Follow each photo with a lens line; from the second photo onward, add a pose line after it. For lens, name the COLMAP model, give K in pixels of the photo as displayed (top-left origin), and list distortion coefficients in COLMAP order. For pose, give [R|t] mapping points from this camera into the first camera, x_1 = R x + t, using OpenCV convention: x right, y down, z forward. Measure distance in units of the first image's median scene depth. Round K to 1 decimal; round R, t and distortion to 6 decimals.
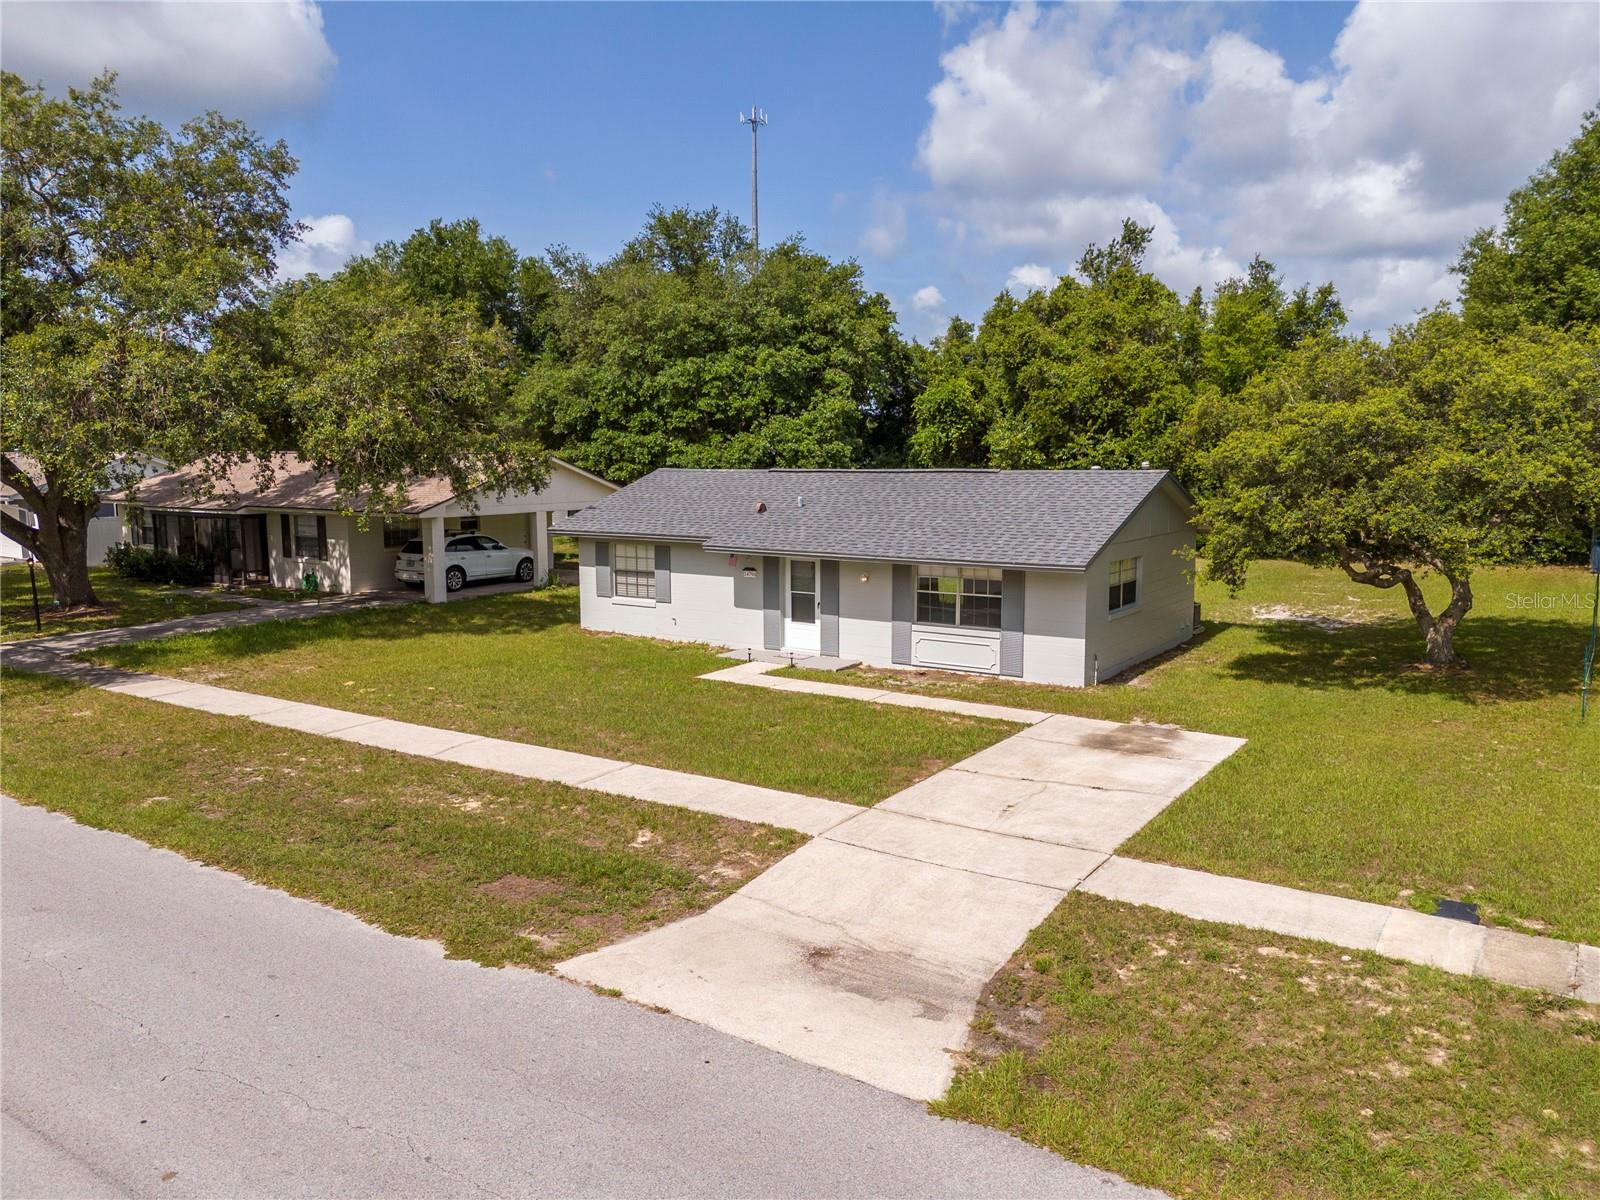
lens RADIAL K [[1182.3, 0, 802.9], [0, 1182.3, 599.8], [0, 0, 1]] dist [0.076250, -0.071027]
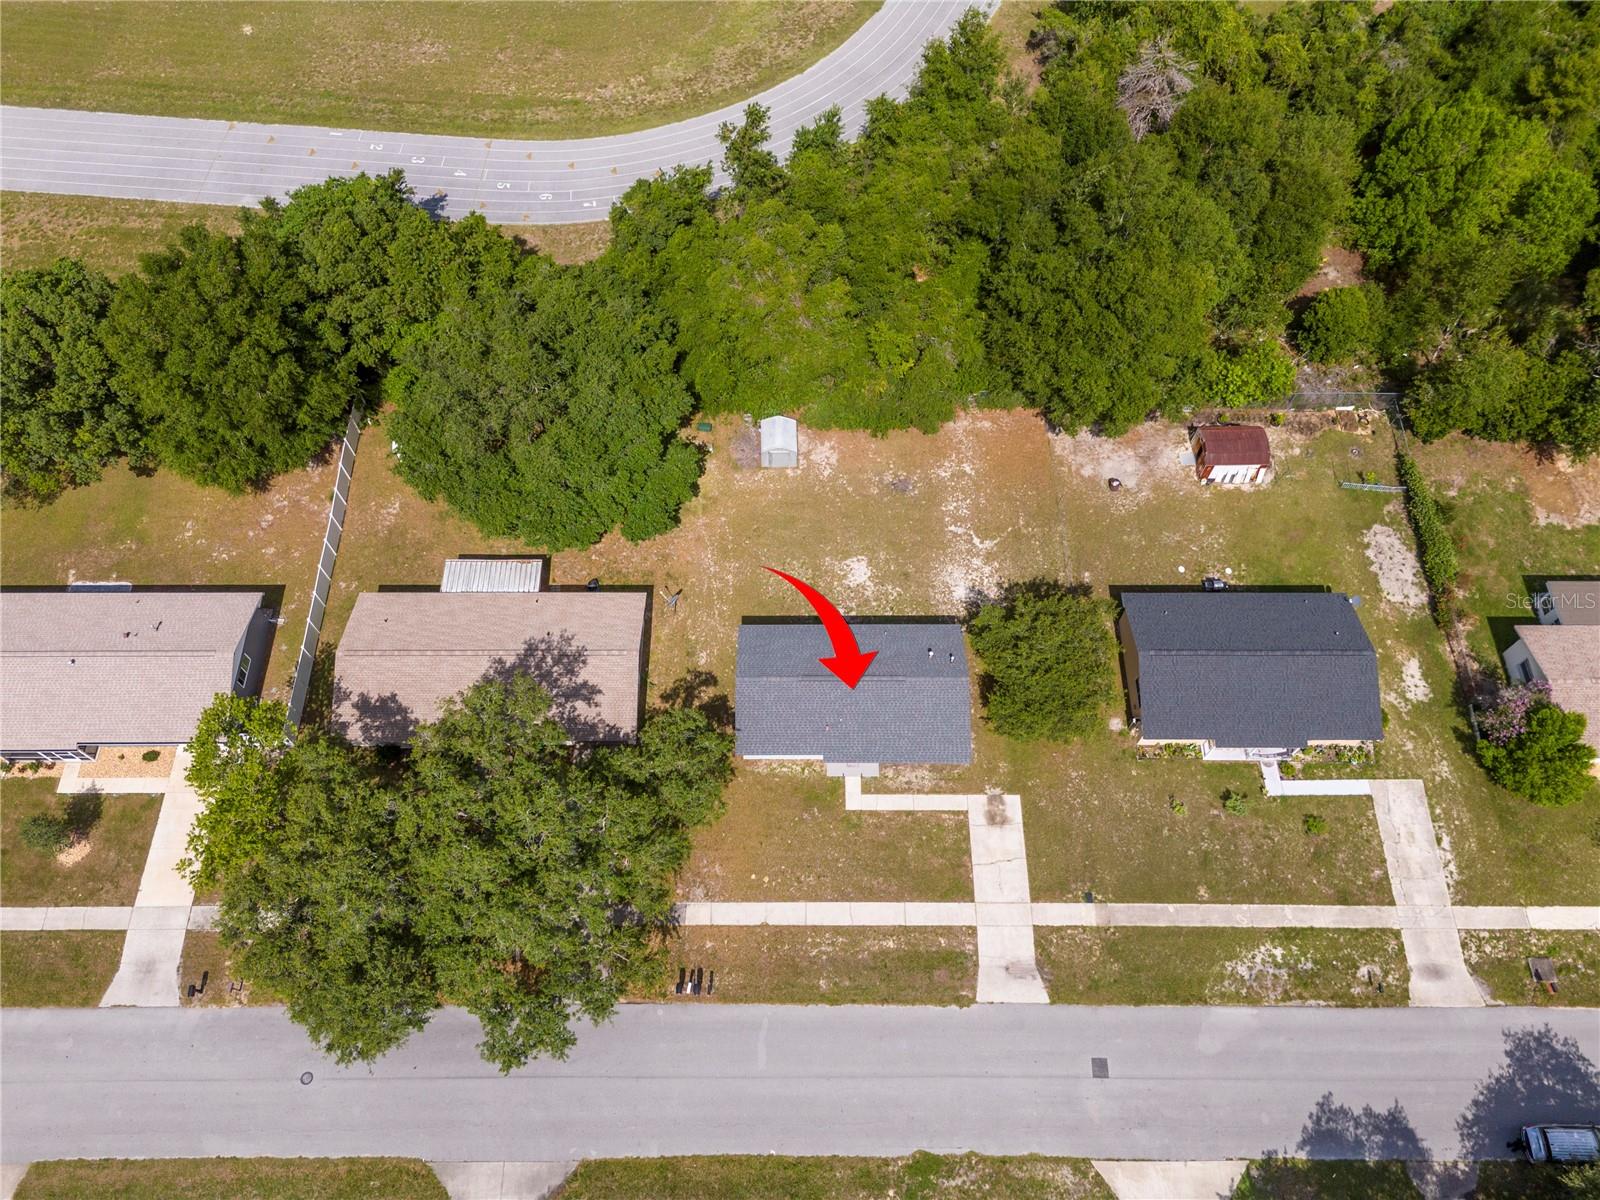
lens RADIAL K [[1182.3, 0, 798.2], [0, 1182.3, 599.3], [0, 0, 1]] dist [0.076250, -0.071027]
pose [[0.829335, -0.487924, 0.272273, -0.641071], [0.061598, 0.564157, 0.823367, -2.326565], [-0.555345, -0.666076, 0.497930, -0.054691]]
